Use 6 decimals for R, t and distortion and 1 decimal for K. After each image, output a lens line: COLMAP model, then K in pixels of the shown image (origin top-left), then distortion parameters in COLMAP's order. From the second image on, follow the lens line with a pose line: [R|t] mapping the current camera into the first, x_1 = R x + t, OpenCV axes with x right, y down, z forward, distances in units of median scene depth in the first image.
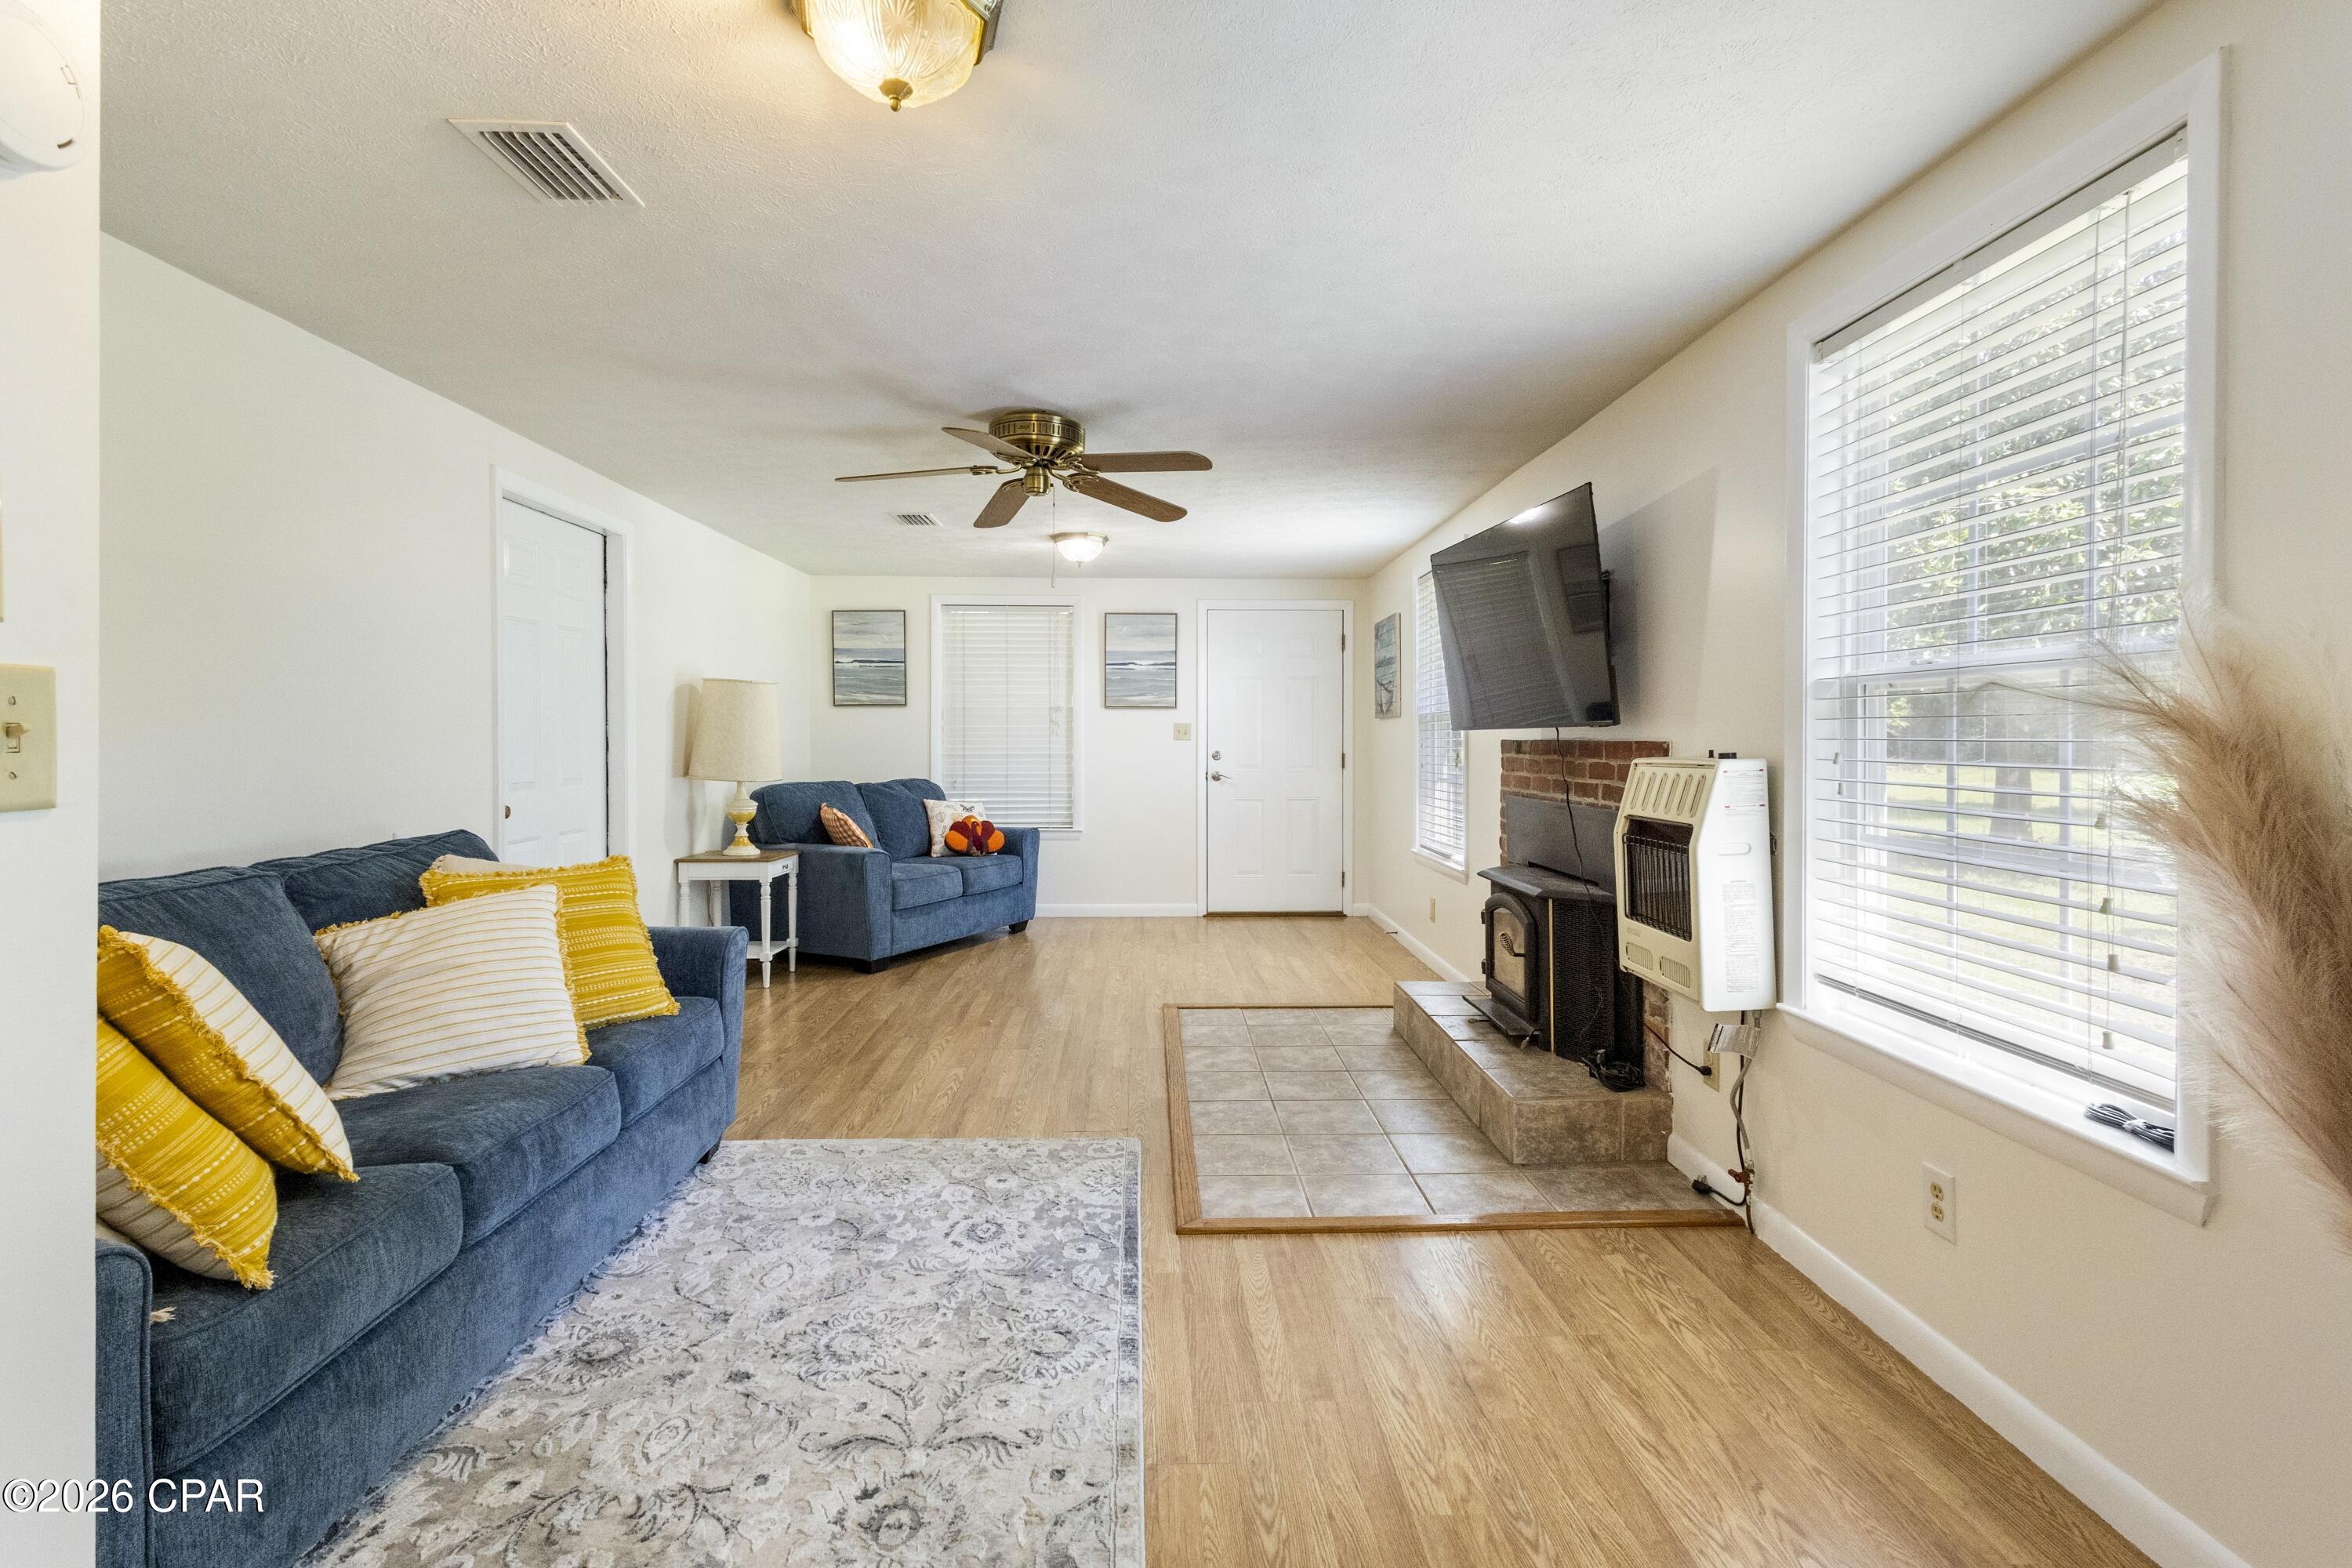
lens RADIAL K [[1108.7, 0, 1166.6], [0, 1108.7, 733.1], [0, 0, 1]] dist [0.002138, 0.001631]
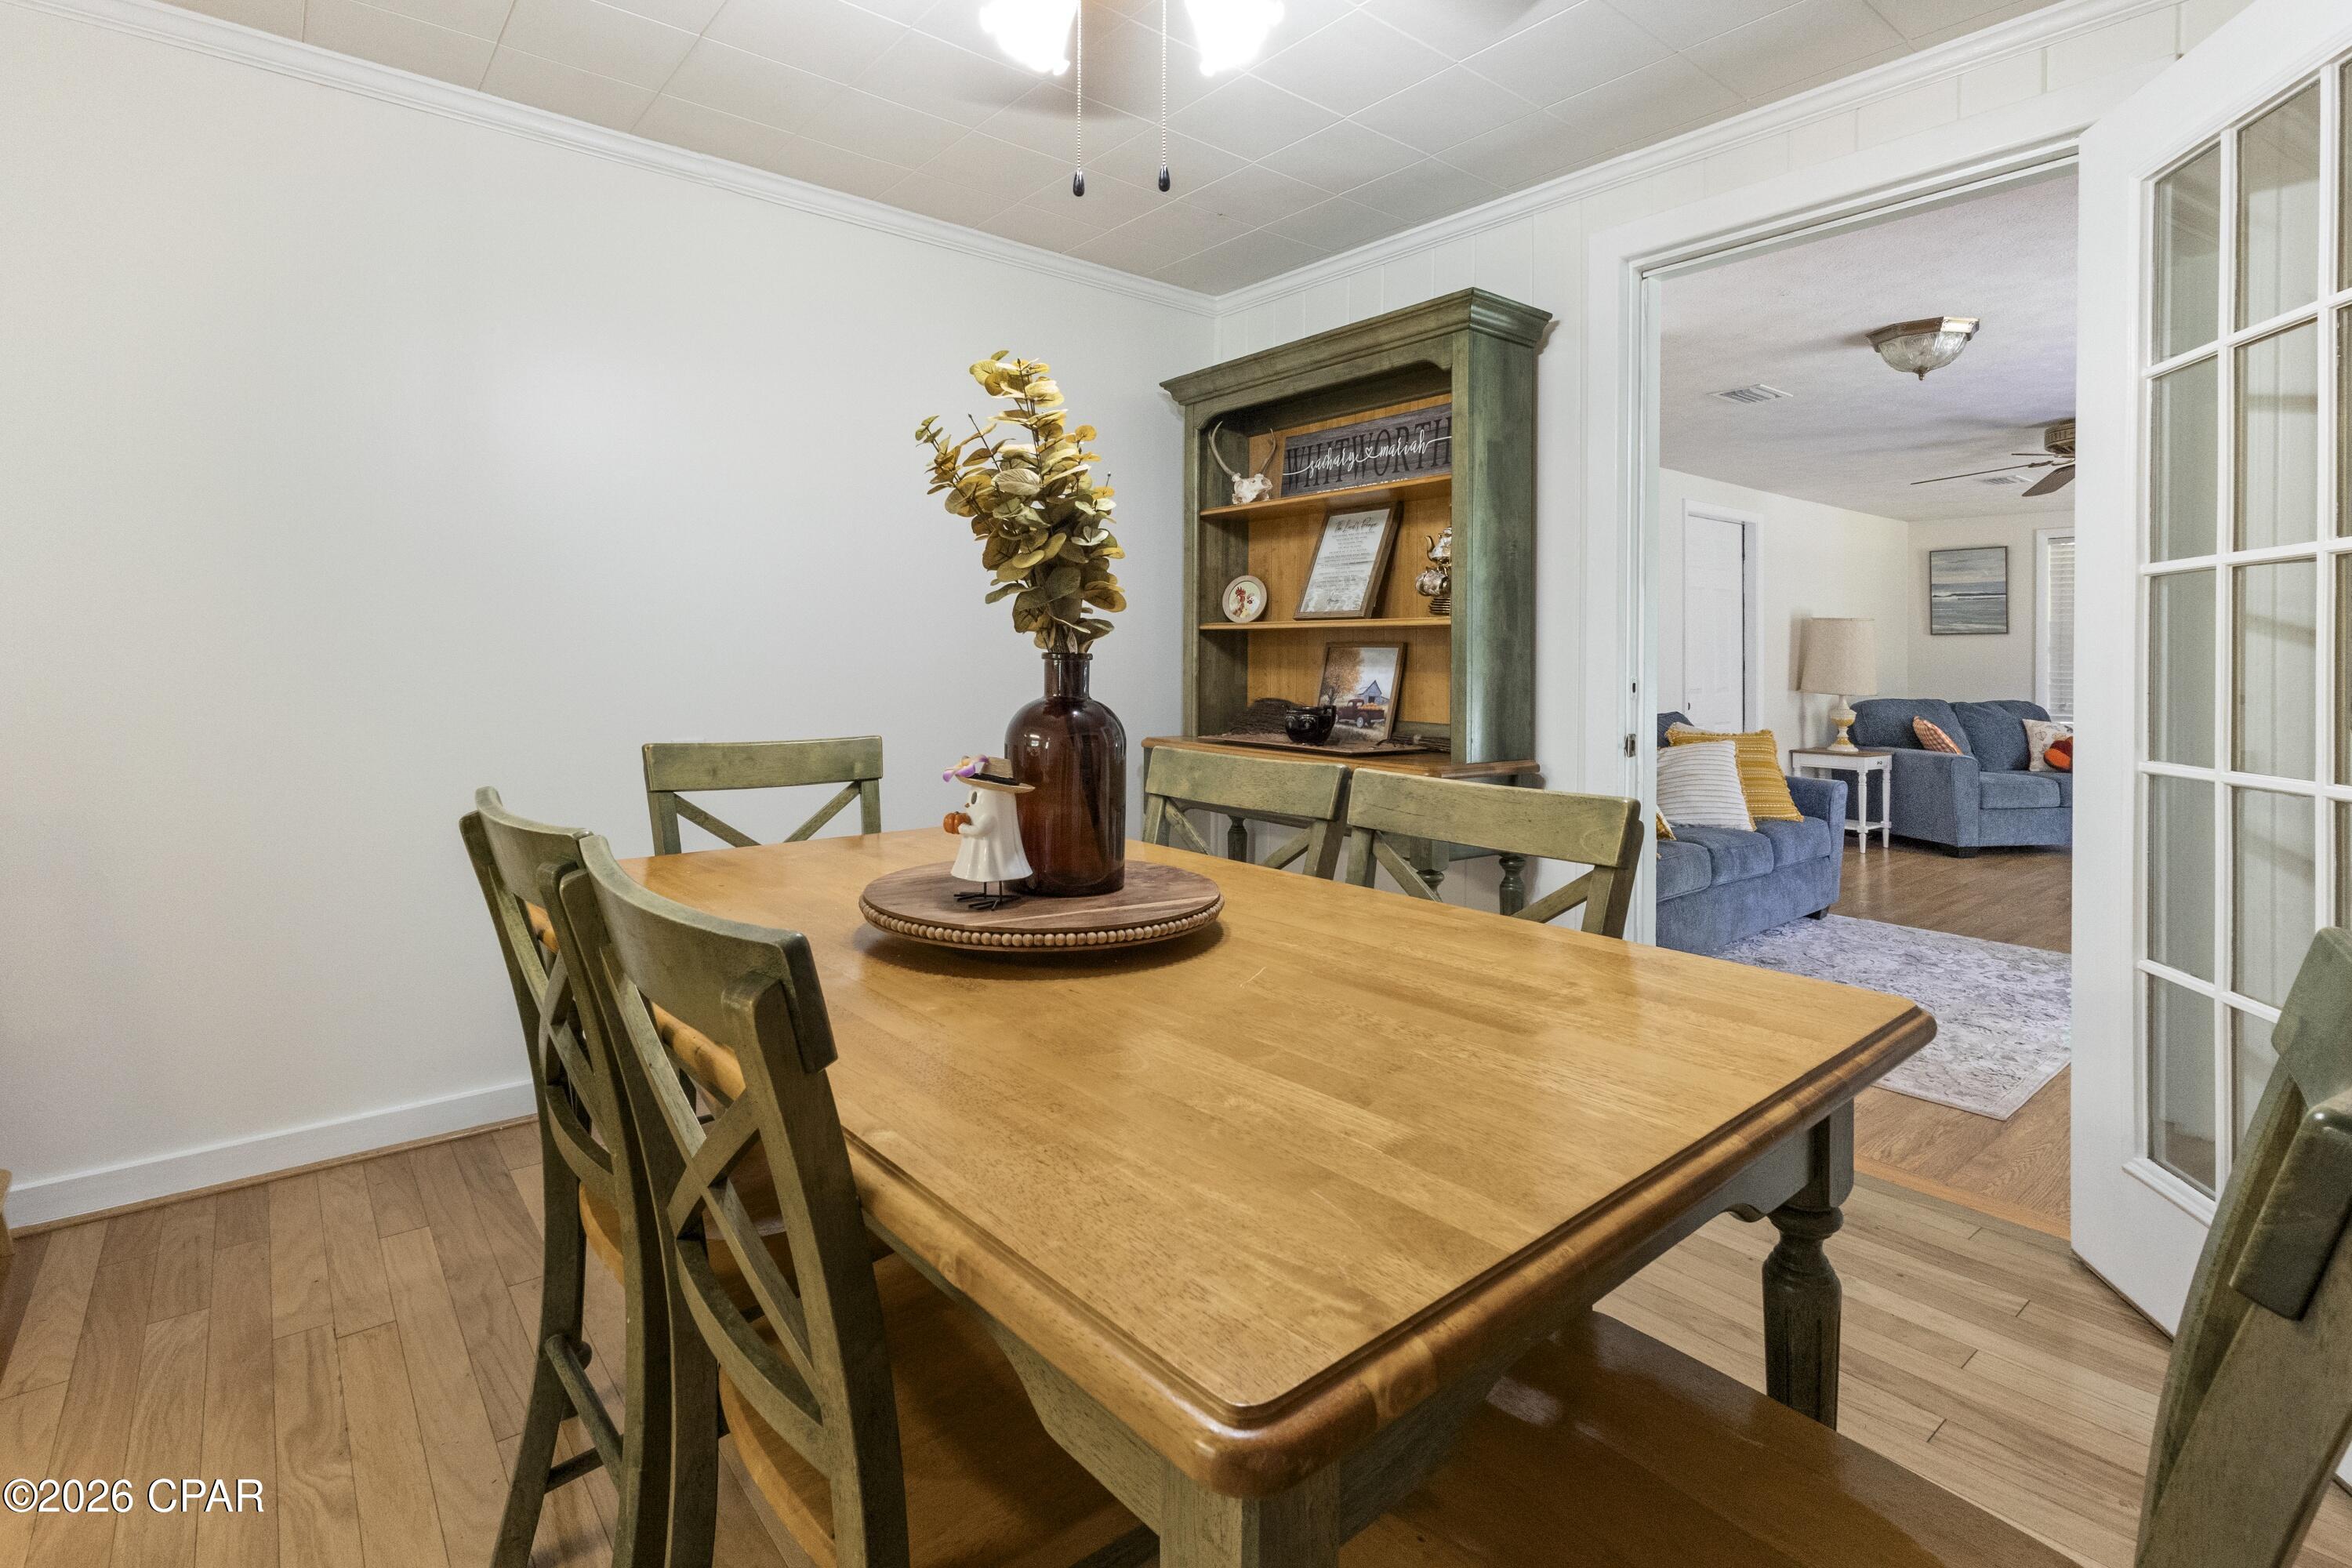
lens RADIAL K [[1115.5, 0, 1170.0], [0, 1115.5, 657.6], [0, 0, 1]] dist [0.000740, 0.000581]
pose [[0.615839, 0.006856, -0.787842, 0.163948], [-0.004619, 0.999976, 0.005092, -0.004050], [0.787858, 0.000503, 0.615856, -0.434290]]
